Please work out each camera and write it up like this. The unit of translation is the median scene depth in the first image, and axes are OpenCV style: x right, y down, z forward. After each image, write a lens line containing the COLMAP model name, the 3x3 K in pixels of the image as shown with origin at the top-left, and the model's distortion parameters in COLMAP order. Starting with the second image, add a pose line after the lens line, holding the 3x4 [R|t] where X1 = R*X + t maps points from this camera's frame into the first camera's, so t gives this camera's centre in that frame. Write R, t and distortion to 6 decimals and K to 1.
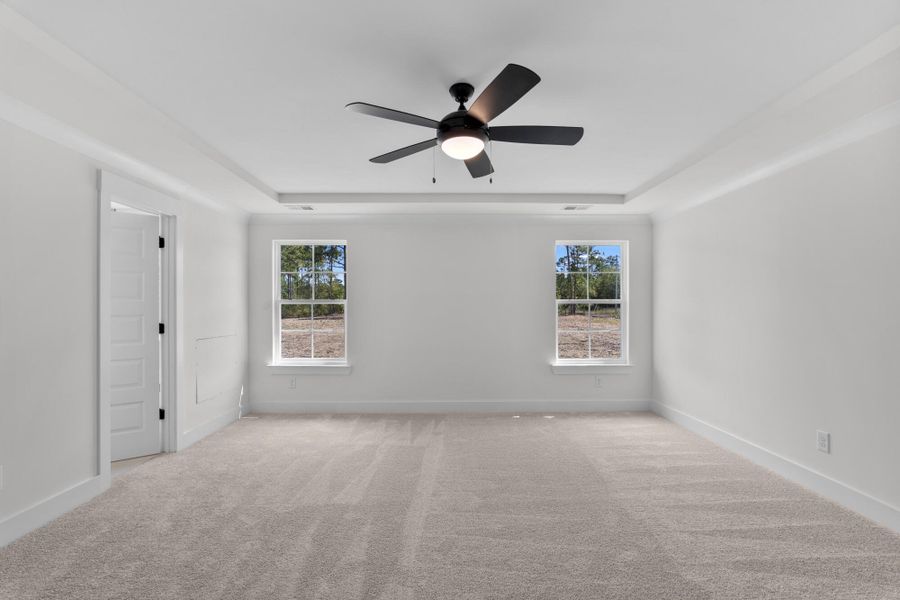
lens RADIAL K [[424.9, 0, 453.3], [0, 424.9, 305.2], [0, 0, 1]] dist [-0.012773, 0.001745]
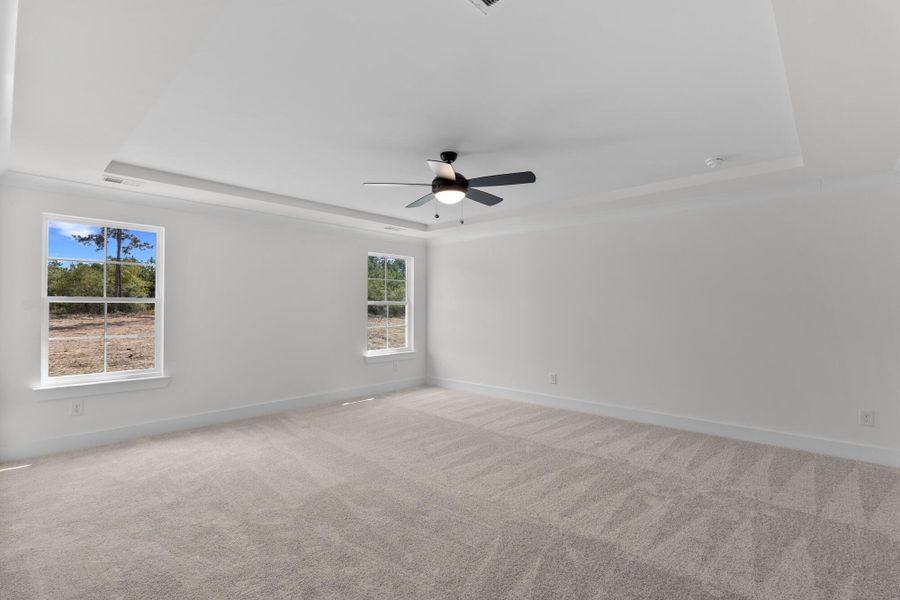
lens RADIAL K [[424.9, 0, 454.7], [0, 424.9, 301.2], [0, 0, 1]] dist [-0.012773, 0.001745]
pose [[0.678914, 0.013157, 0.734100, -0.543295], [-0.007443, 0.999911, -0.011037, -0.002098], [-0.734180, 0.002029, 0.678952, 0.010421]]
